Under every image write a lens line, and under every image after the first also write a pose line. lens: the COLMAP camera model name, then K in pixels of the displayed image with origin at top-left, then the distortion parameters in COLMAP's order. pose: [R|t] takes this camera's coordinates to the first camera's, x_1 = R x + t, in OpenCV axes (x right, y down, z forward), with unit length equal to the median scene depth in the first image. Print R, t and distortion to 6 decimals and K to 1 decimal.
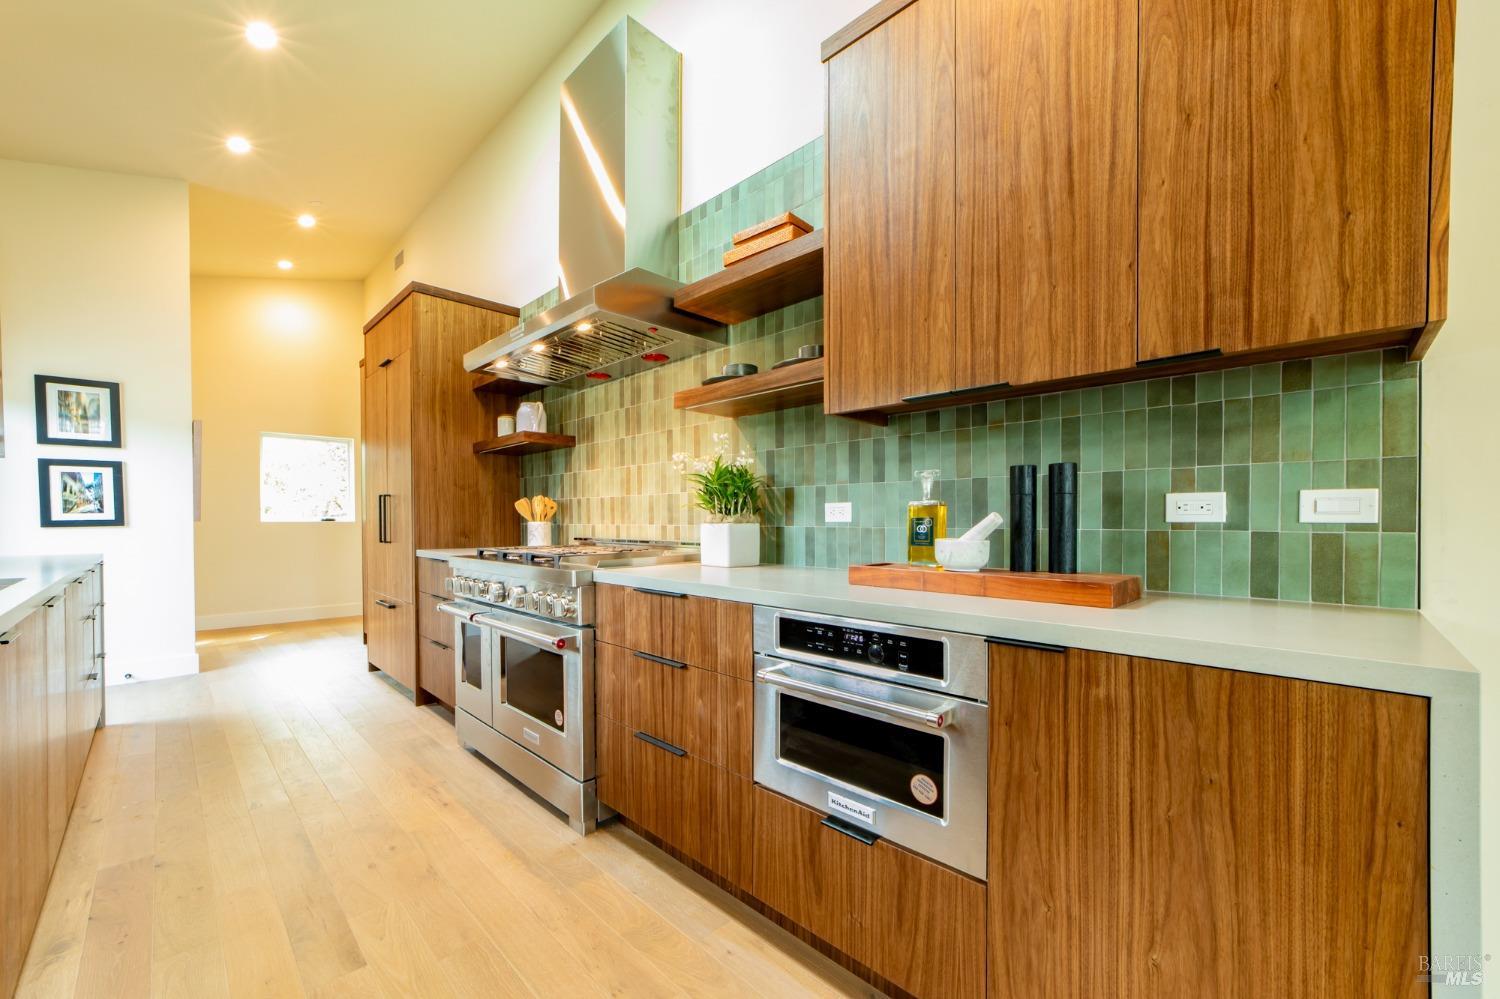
lens RADIAL K [[572.8, 0, 743.9], [0, 572.8, 527.8], [0, 0, 1]] dist [-0.002669, 0.000523]
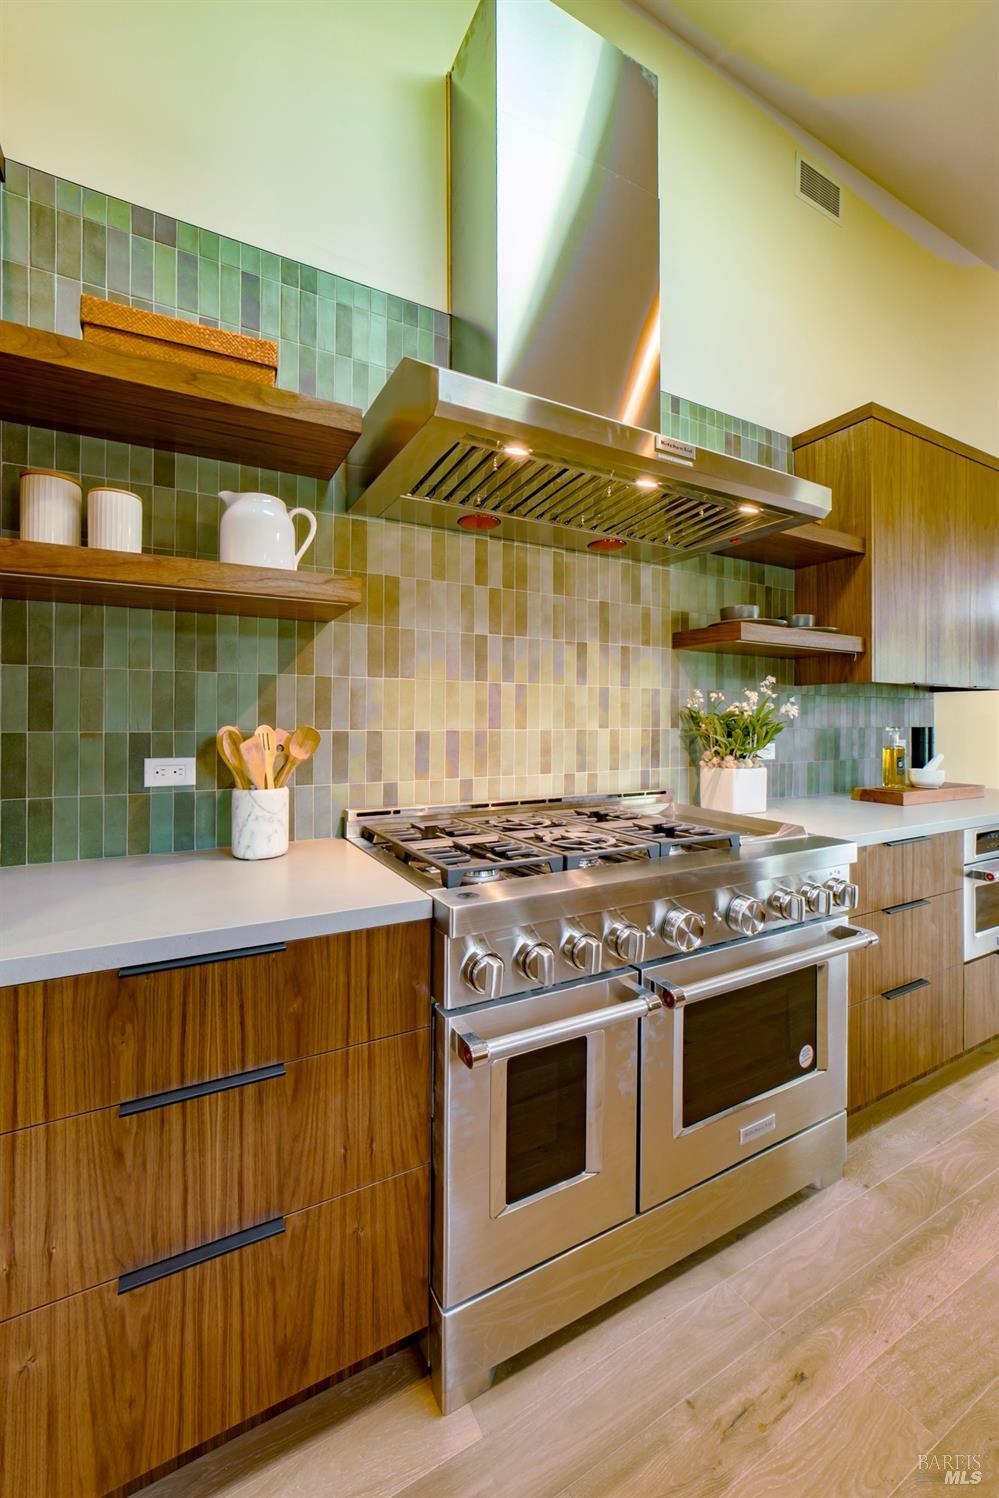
lens RADIAL K [[572.0, 0, 521.5], [0, 572.0, 722.7], [0, 0, 1]] dist [-0.002669, 0.000523]
pose [[0.305180, 0.007968, 0.952261, -0.827983], [0.015692, 0.999787, -0.013395, -0.058347], [-0.952165, 0.019031, 0.304990, 0.830651]]
